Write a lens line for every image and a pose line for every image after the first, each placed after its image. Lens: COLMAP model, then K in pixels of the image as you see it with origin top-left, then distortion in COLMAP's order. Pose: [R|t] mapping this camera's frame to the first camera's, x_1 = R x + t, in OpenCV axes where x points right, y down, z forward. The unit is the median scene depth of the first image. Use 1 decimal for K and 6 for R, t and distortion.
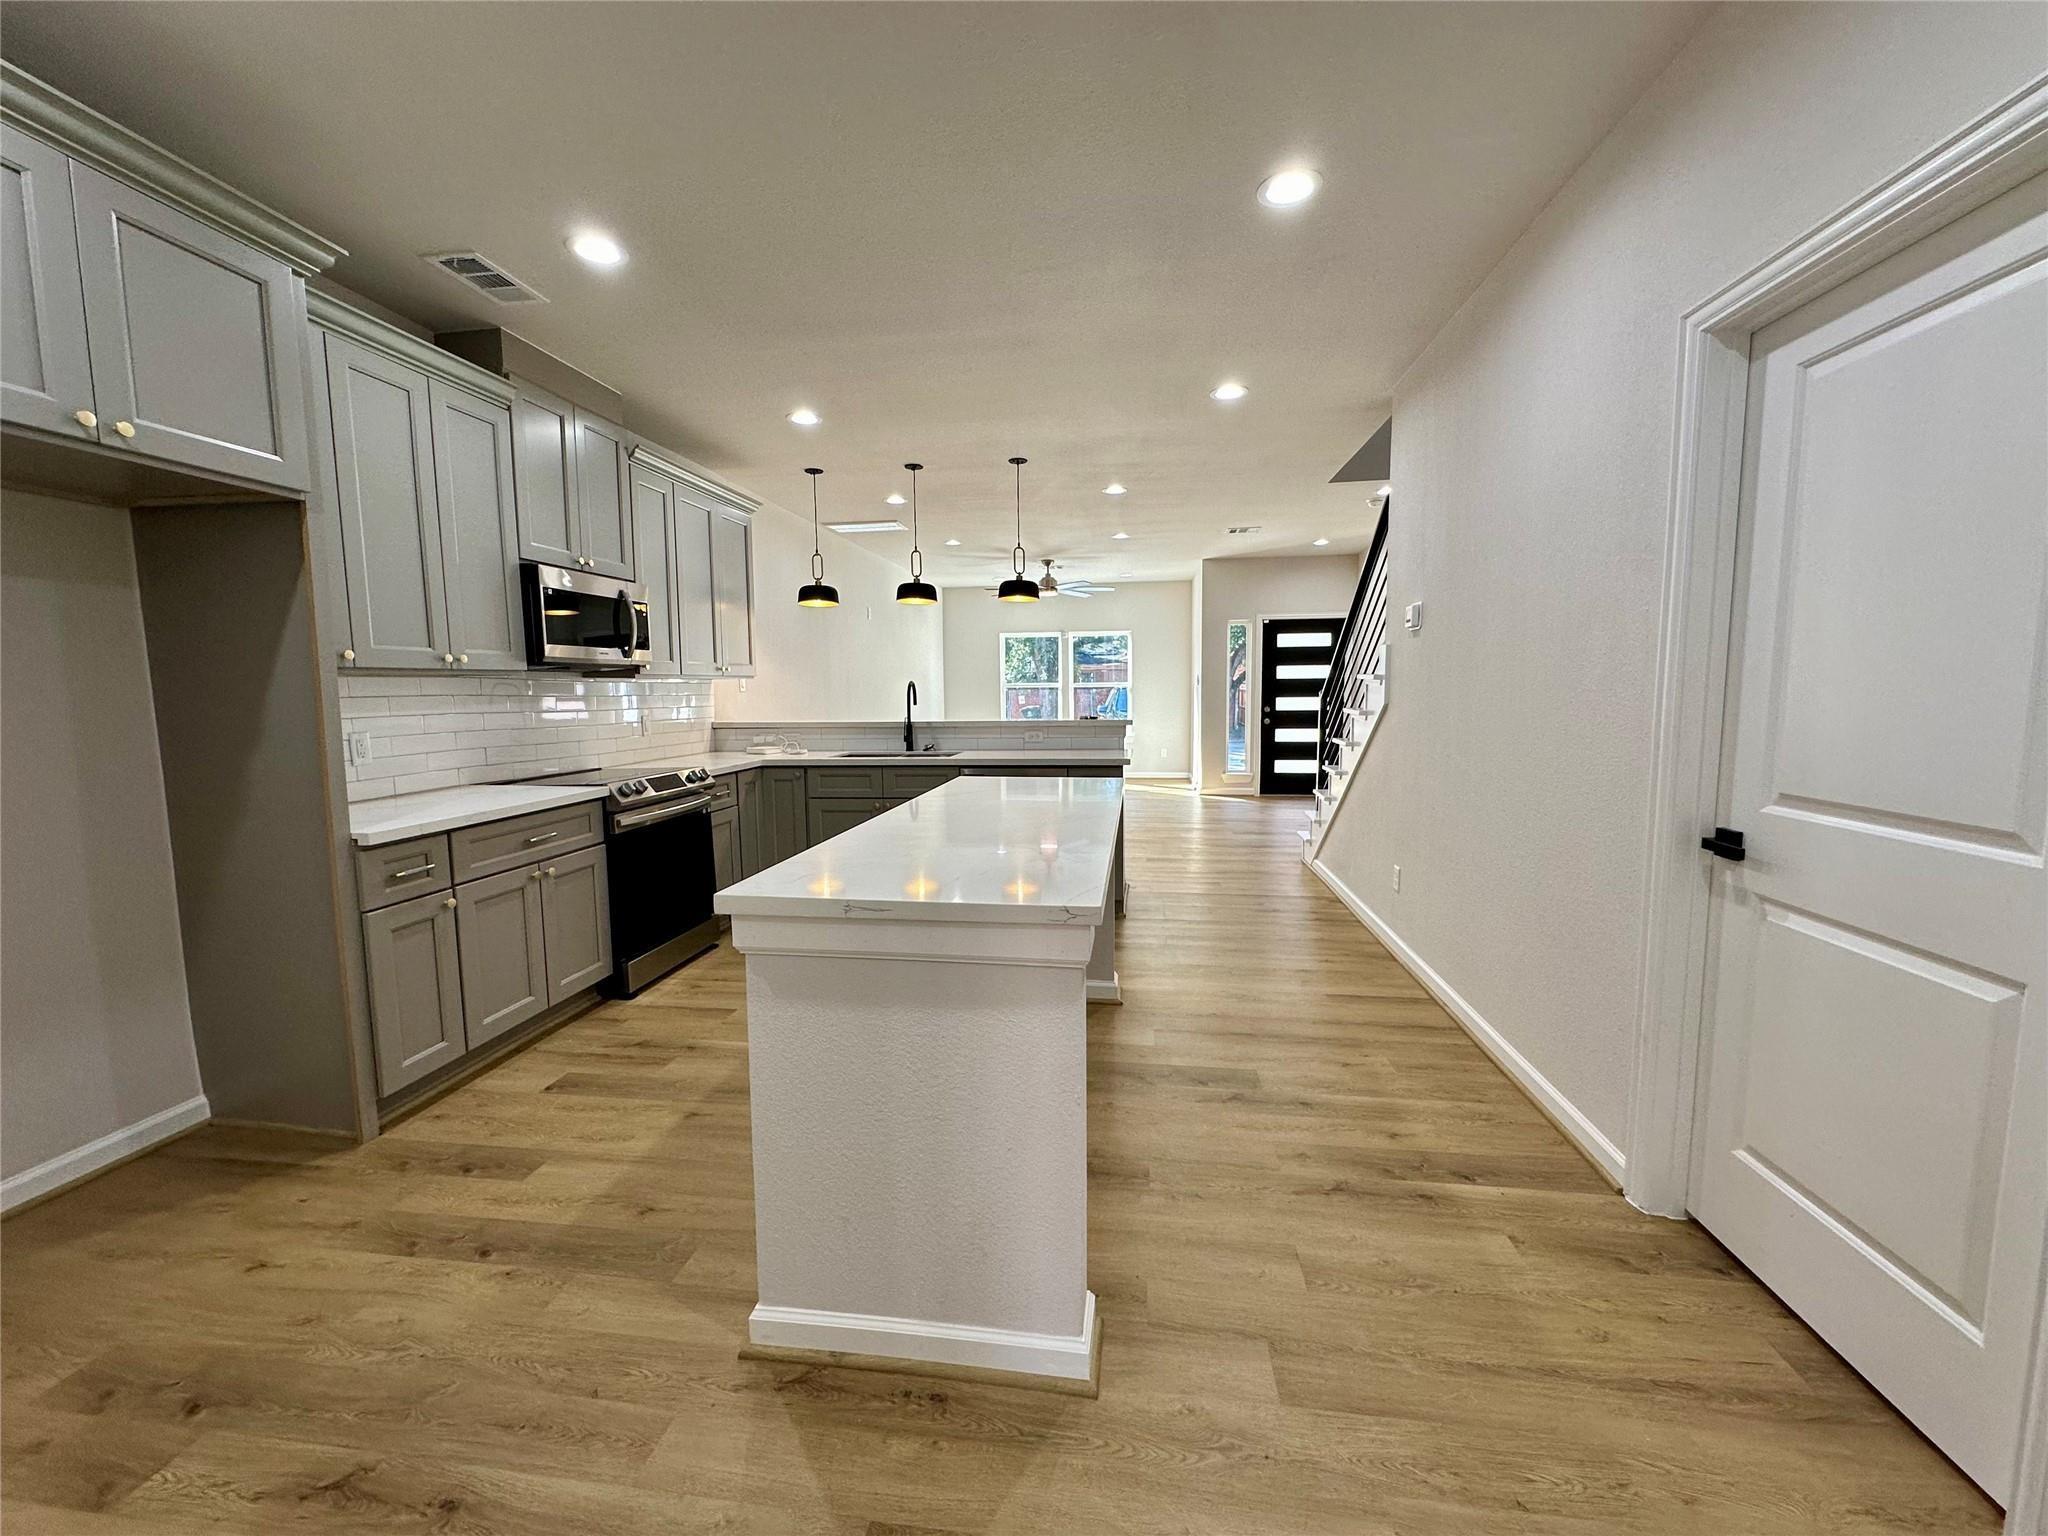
lens RADIAL K [[804.9, 0, 1024.0], [0, 804.9, 768.0], [0, 0, 1]] dist [-0.000656, -0.000054]
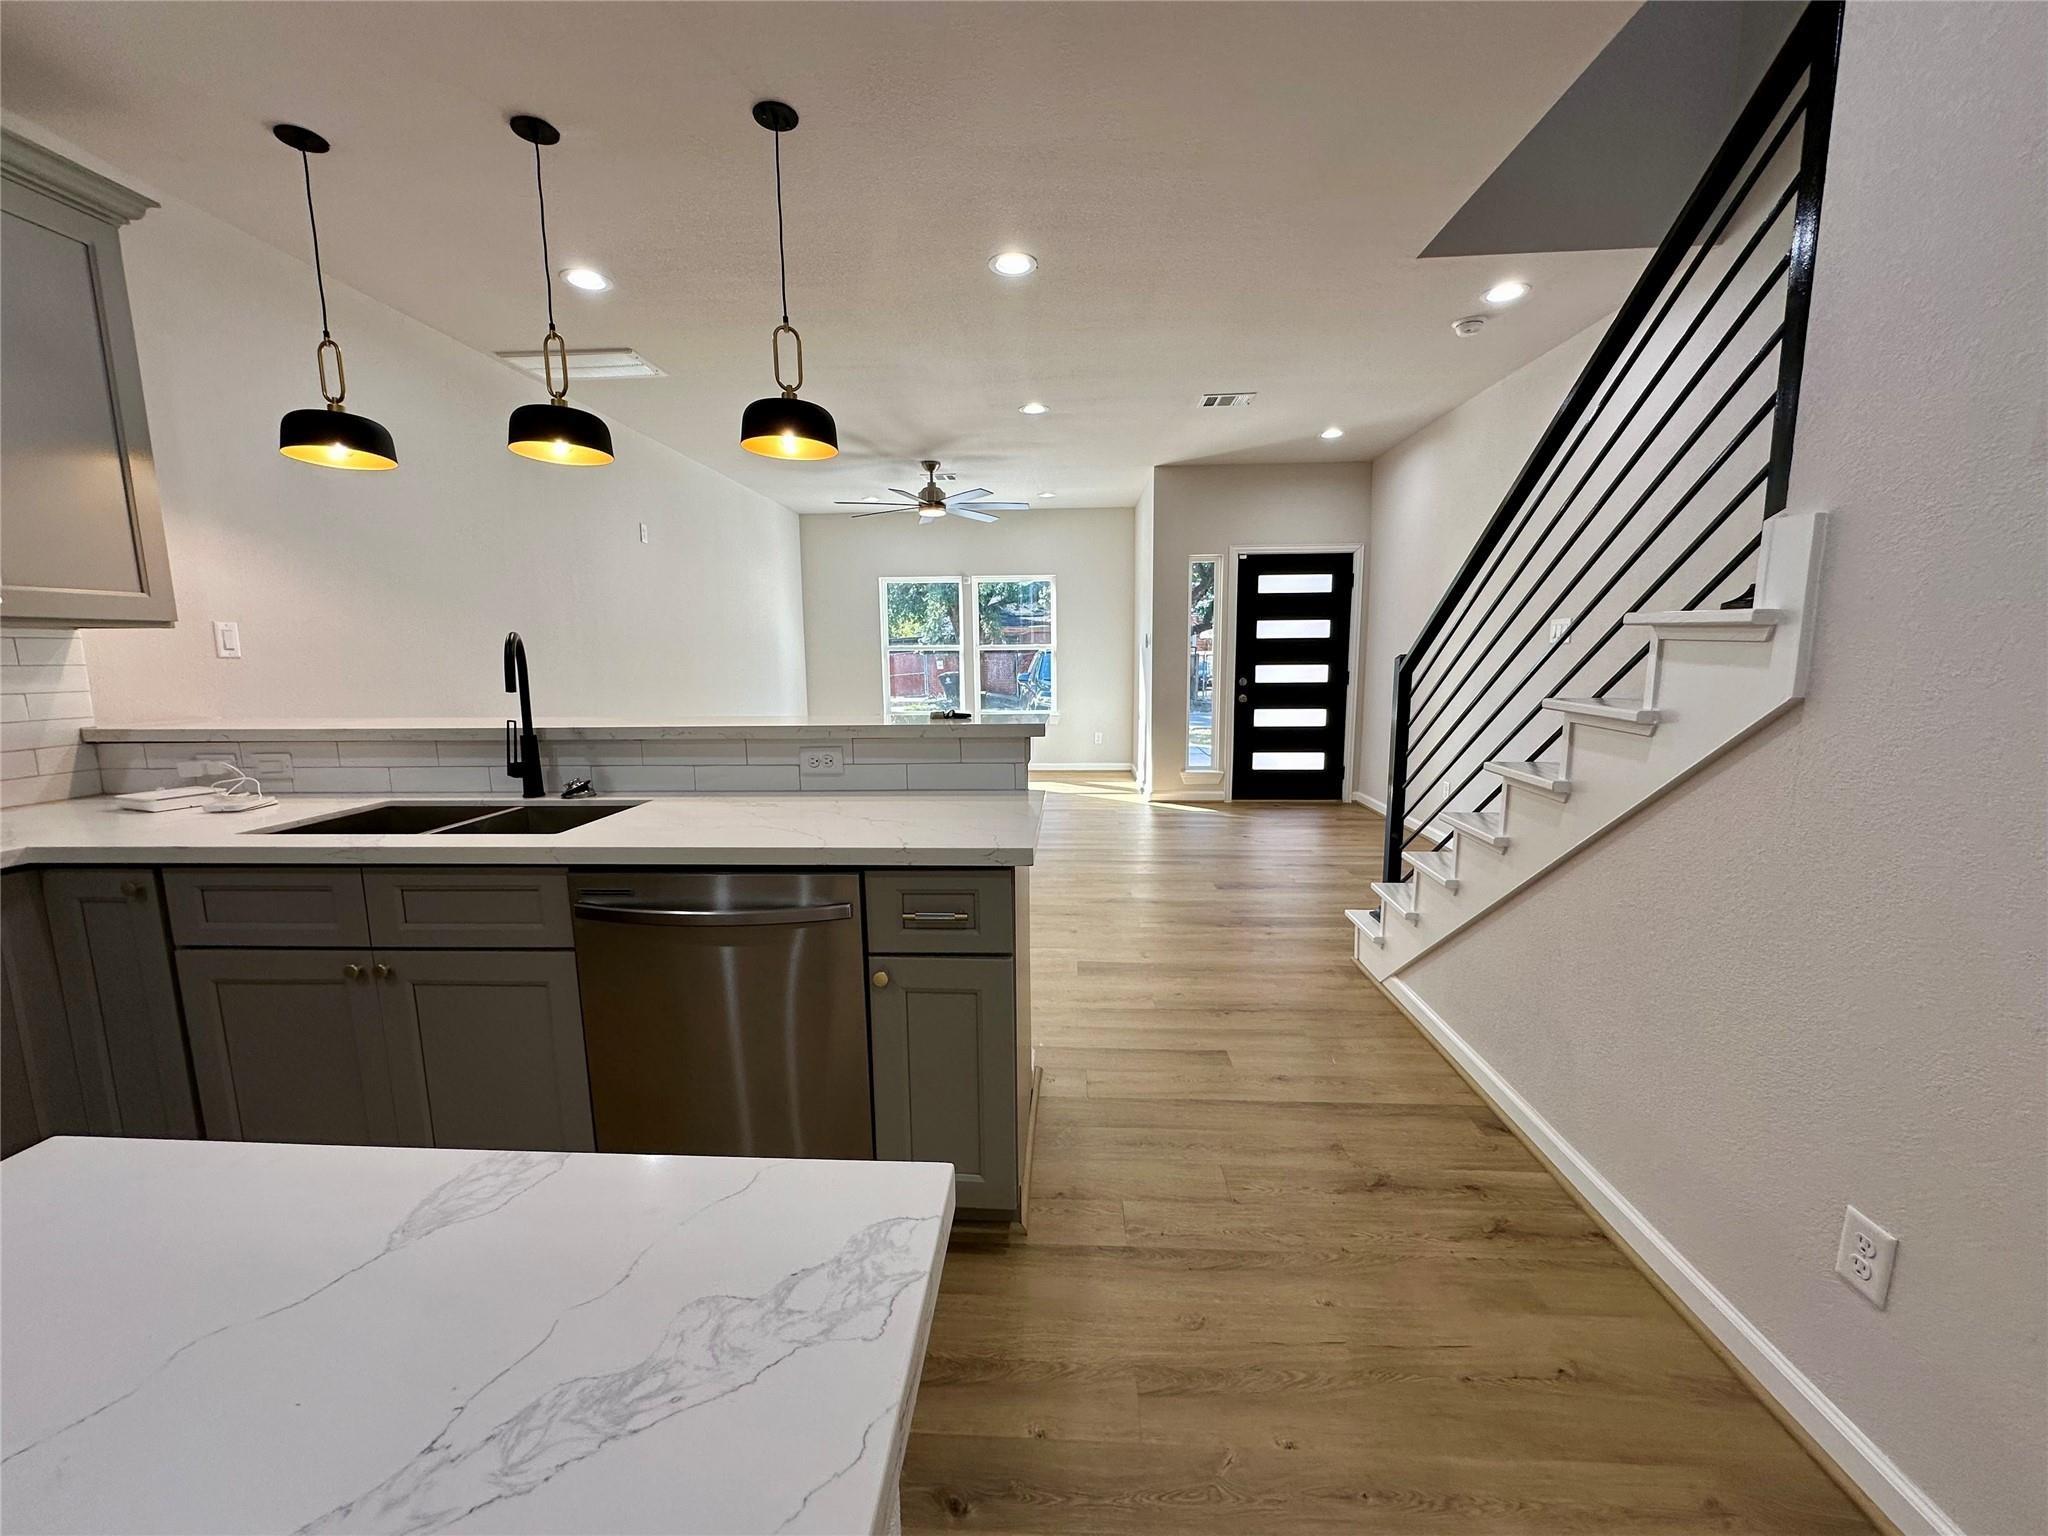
lens RADIAL K [[804.9, 0, 1024.0], [0, 804.9, 768.0], [0, 0, 1]] dist [-0.000656, -0.000054]
pose [[0.996174, -0.012217, 0.086538, 0.103181], [0.008407, 0.998985, 0.044259, -0.066714], [-0.086991, -0.043362, 0.995265, 0.682509]]
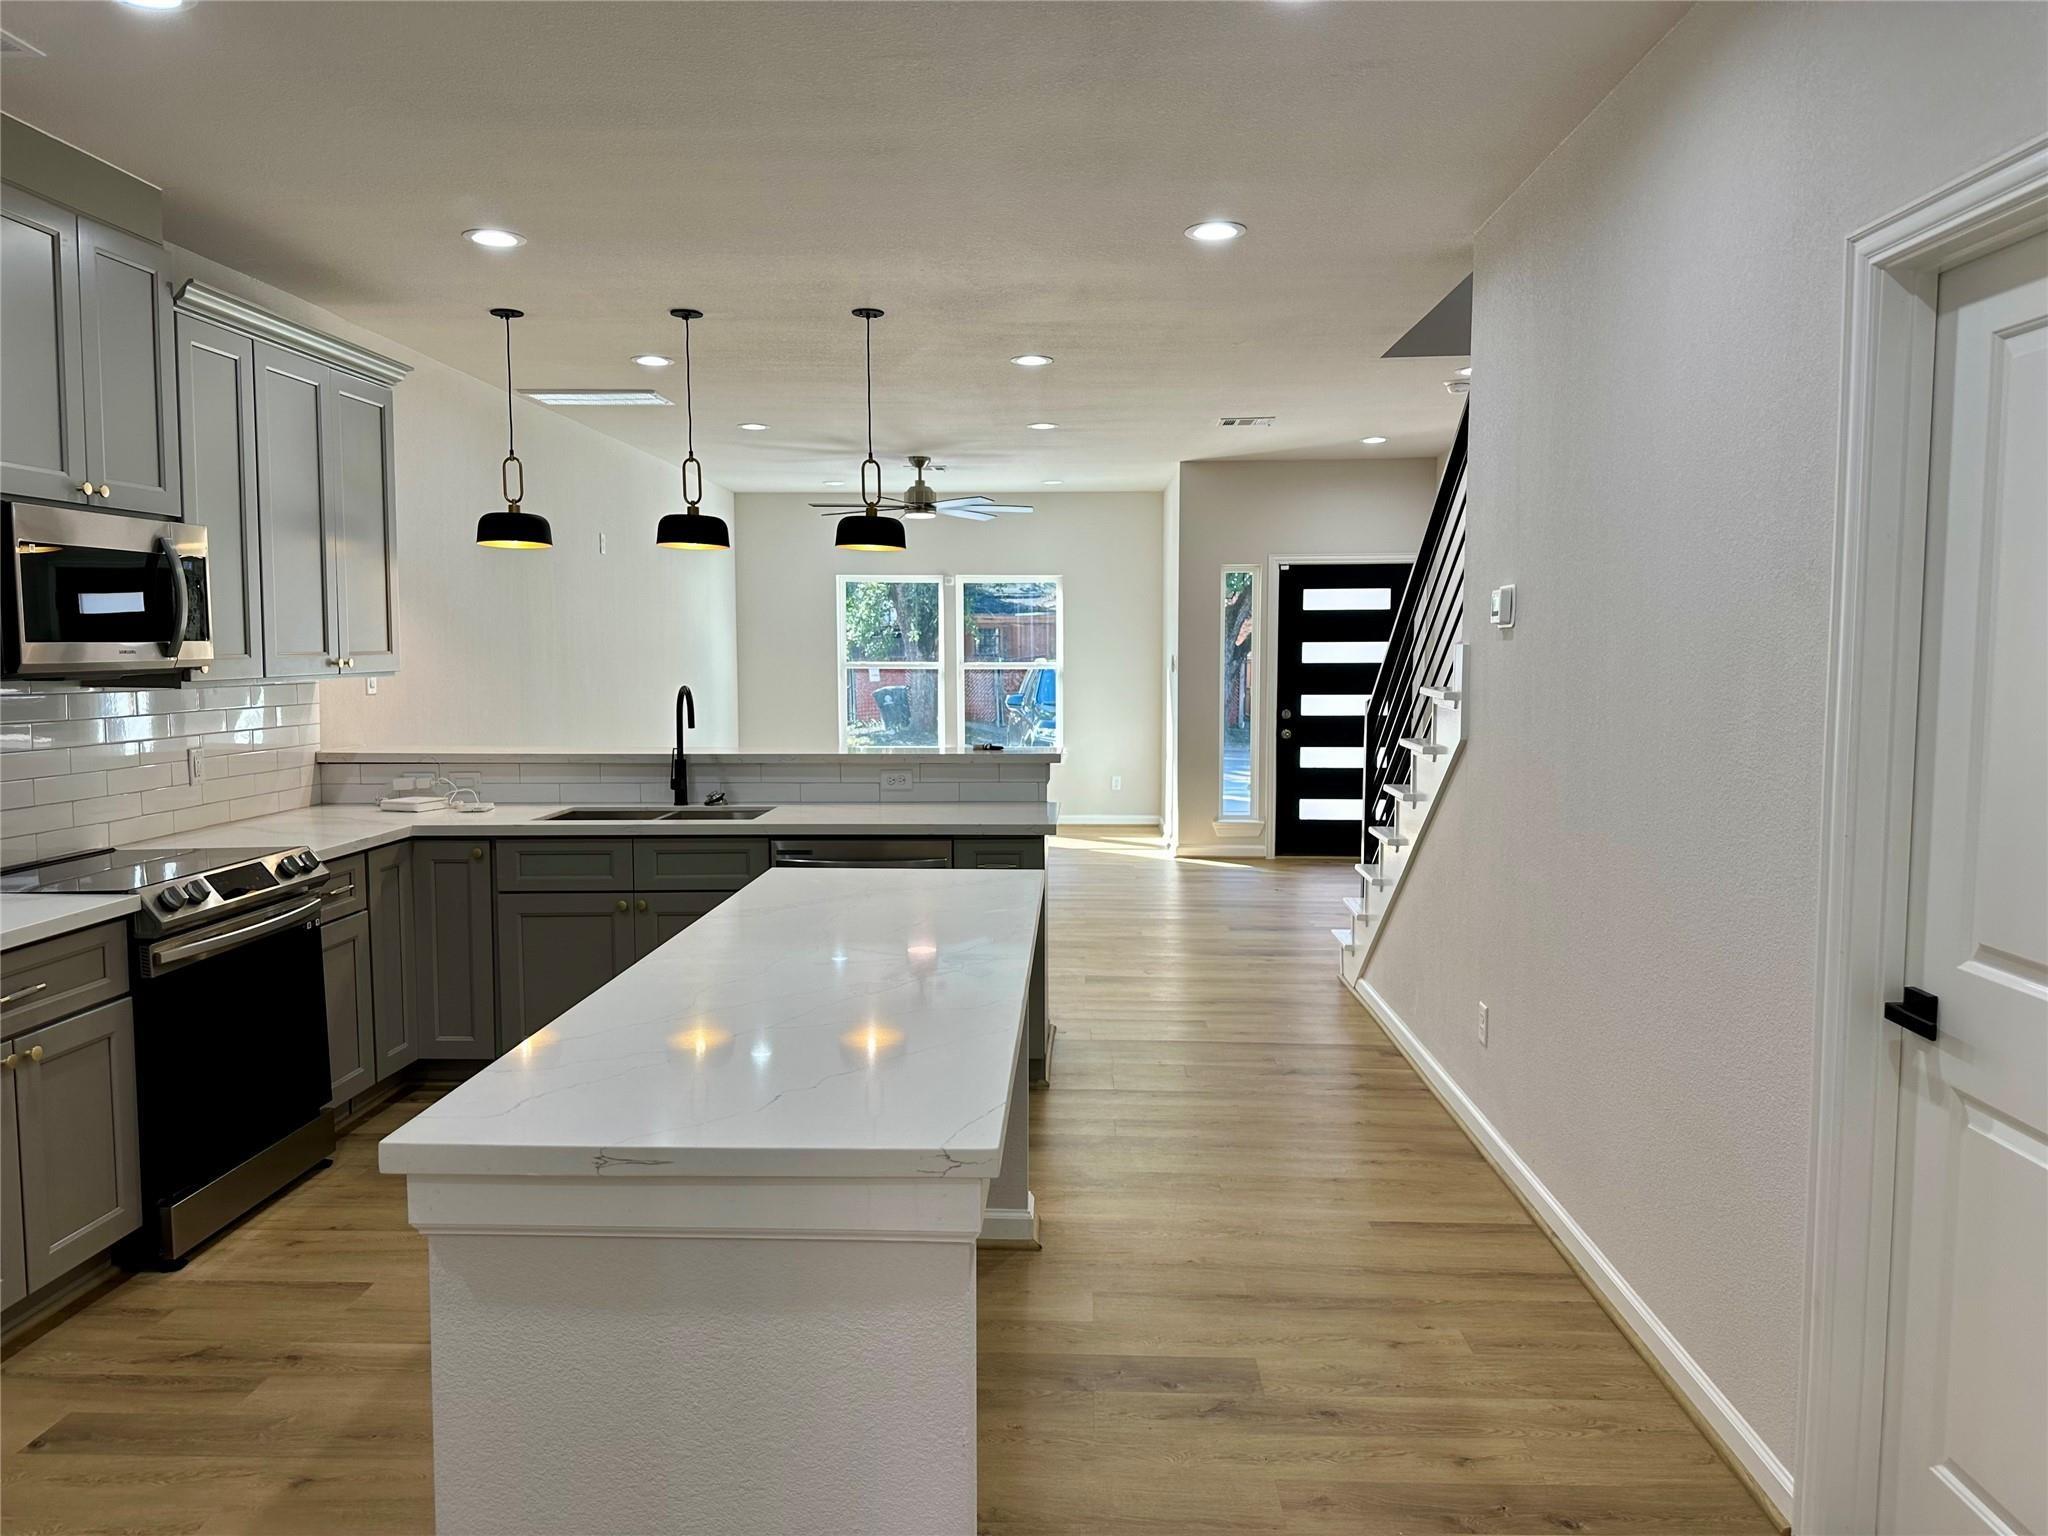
lens RADIAL K [[1412.3, 0, 1026.3], [0, 1412.3, 760.0], [0, 0, 1]] dist [0.084561, -0.109659]
pose [[0.994470, 0.000751, 0.105018, -0.001678], [0.001294, 0.999811, -0.019404, -0.041943], [-0.105013, 0.019432, 0.994281, -0.056544]]
